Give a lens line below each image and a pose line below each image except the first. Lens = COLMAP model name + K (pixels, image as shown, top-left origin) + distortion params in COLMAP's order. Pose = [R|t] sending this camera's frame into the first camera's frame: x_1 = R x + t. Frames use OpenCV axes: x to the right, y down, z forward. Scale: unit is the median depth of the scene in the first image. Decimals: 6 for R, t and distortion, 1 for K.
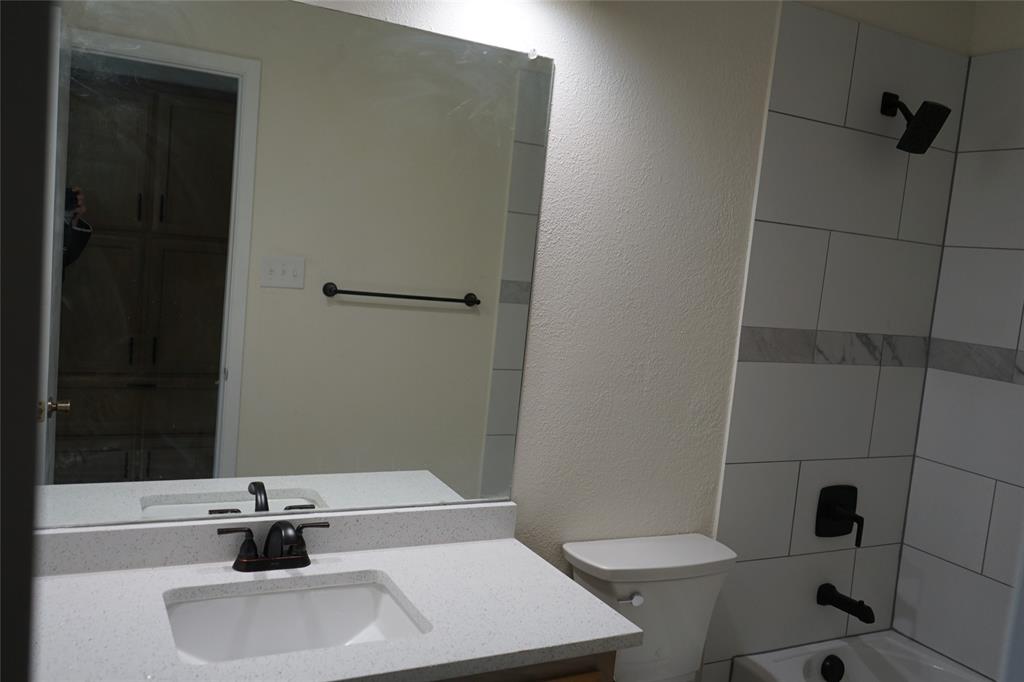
lens RADIAL K [[847.1, 0, 512.0], [0, 847.1, 341.0], [0, 0, 1]] dist [-0.008345, 0.009153]
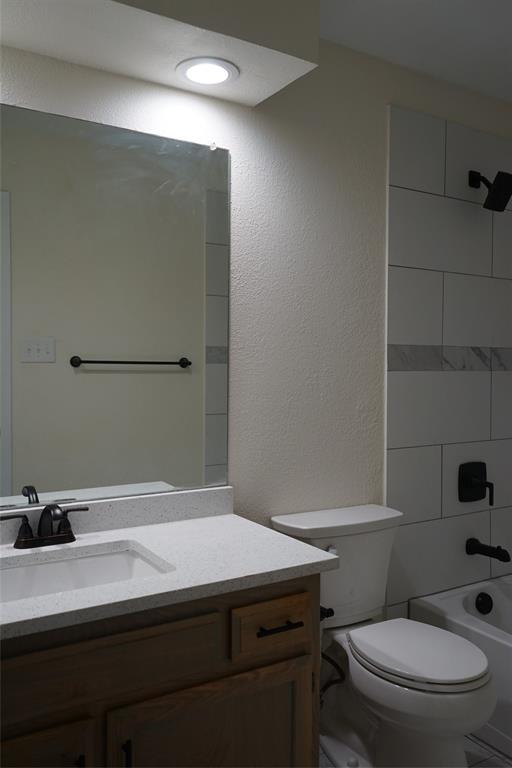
lens RADIAL K [[635.3, 0, 256.0], [0, 635.3, 384.0], [0, 0, 1]] dist [-0.008345, 0.009153]
pose [[0.993552, -0.092862, 0.065043, -0.008095], [0.097198, 0.993007, -0.067008, 0.103360], [-0.058365, 0.072898, 0.995630, 0.015370]]
